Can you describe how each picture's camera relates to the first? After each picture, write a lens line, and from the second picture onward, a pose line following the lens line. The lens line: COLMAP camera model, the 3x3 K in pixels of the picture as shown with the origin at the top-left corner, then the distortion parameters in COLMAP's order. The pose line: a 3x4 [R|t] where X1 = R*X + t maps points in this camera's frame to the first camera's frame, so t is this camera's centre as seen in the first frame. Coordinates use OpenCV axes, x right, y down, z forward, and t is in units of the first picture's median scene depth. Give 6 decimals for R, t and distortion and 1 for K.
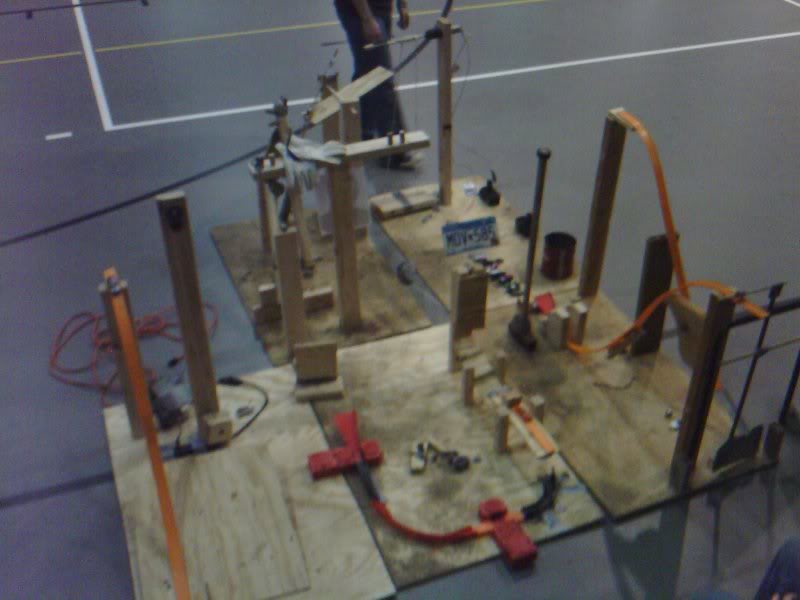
lens RADIAL K [[966.5, 0, 400.0], [0, 966.5, 300.0], [0, 0, 1]] dist [0.070255, 0.008886]
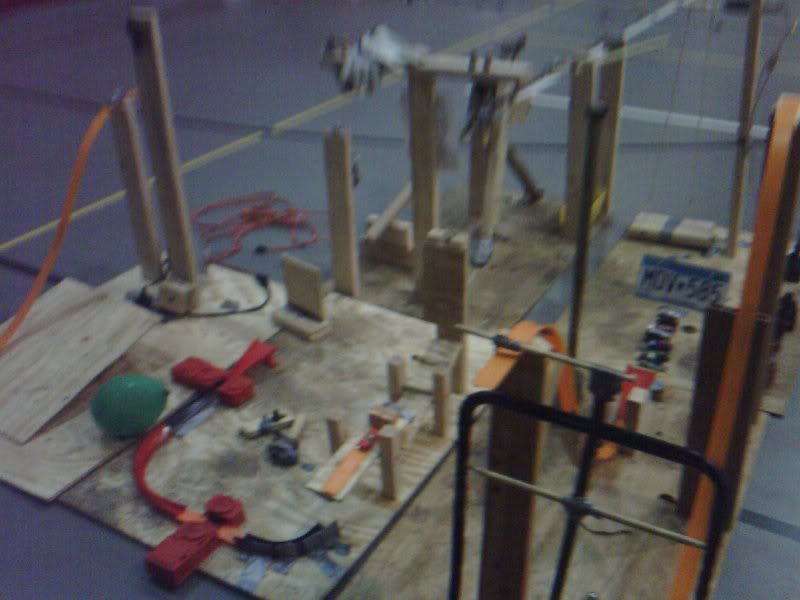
lens RADIAL K [[861.8, 0, 400.0], [0, 861.8, 300.0], [0, 0, 1]] dist [0.006238, -0.000461]
pose [[0.587107, 0.373305, -0.718296, 0.517503], [-0.425054, 0.897322, 0.118924, -0.055059], [0.688937, 0.235493, 0.685499, 0.537134]]
